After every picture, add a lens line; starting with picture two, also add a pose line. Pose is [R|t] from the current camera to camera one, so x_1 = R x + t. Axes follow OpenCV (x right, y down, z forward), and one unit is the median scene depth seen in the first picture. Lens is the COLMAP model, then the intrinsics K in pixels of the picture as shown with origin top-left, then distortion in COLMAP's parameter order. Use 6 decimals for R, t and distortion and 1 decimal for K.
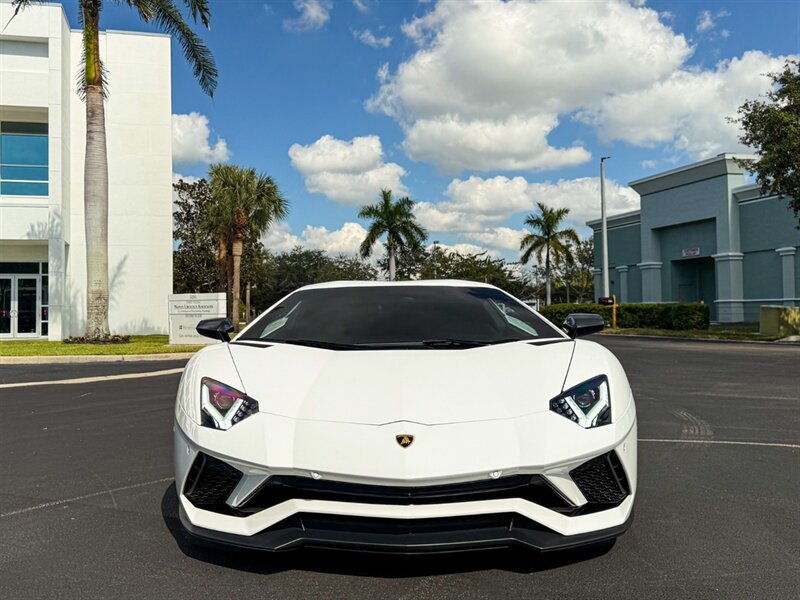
lens RADIAL K [[792.2, 0, 355.2], [0, 792.2, 283.7], [0, 0, 1]] dist [0.172586, -0.333052]
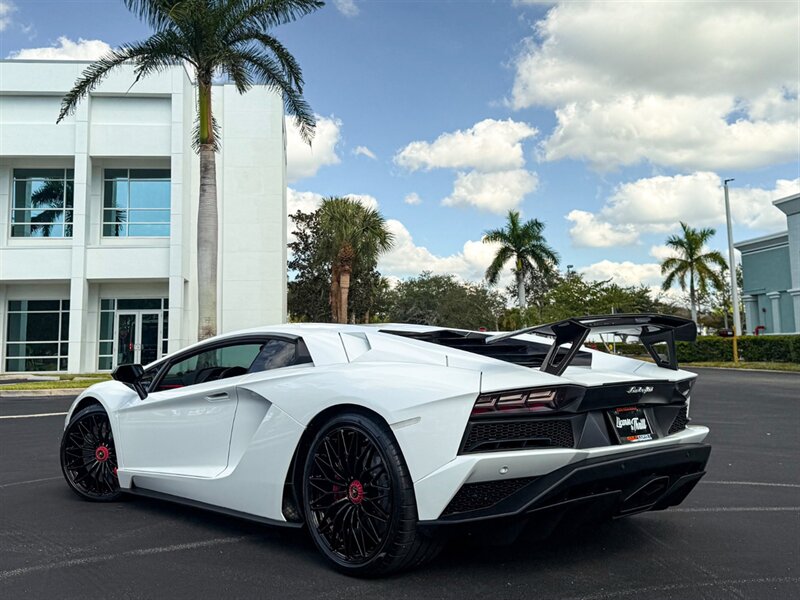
lens RADIAL K [[870.2, 0, 362.6], [0, 870.2, 233.9], [0, 0, 1]] dist [0.222453, -0.546080]
pose [[0.987677, -0.023353, -0.154751, 0.031157], [0.009859, 0.996125, -0.087396, -0.004211], [0.156193, 0.084794, 0.984080, -0.064371]]
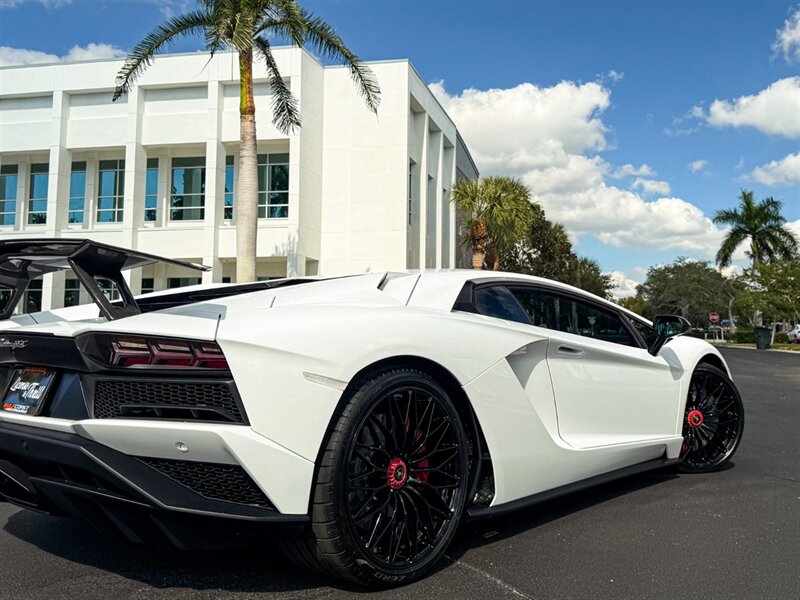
lens RADIAL K [[793.3, 0, 416.8], [0, 793.3, 252.6], [0, 0, 1]] dist [0.160151, -0.340297]
pose [[0.896667, -0.027077, -0.441877, 0.141688], [0.001700, 0.998331, -0.057725, 0.001935], [0.442702, 0.051009, 0.895217, 0.054093]]
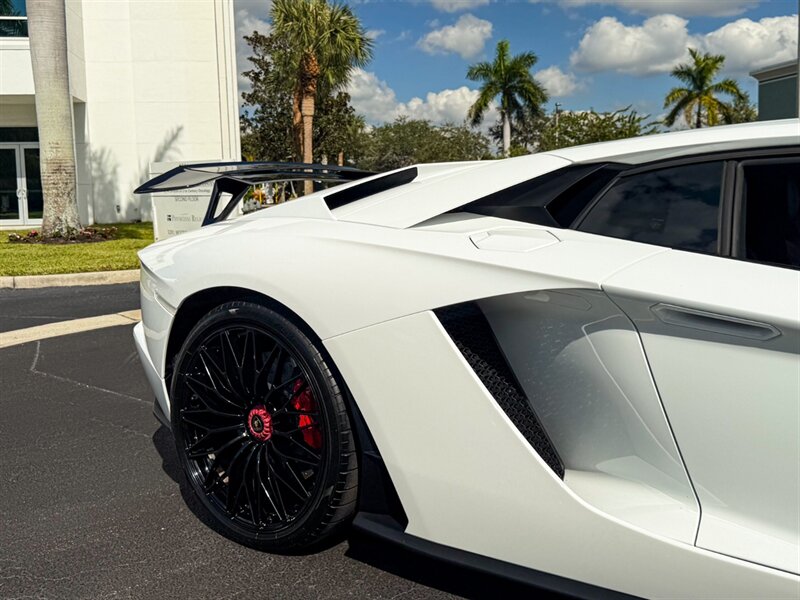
lens RADIAL K [[791.1, 0, 401.1], [0, 791.1, 269.8], [0, 0, 1]] dist [0.163857, -0.326546]
pose [[0.996739, -0.004217, -0.080579, 0.001642], [0.015324, 0.990352, 0.137722, 0.004591], [0.079220, -0.138508, 0.987188, 0.146889]]
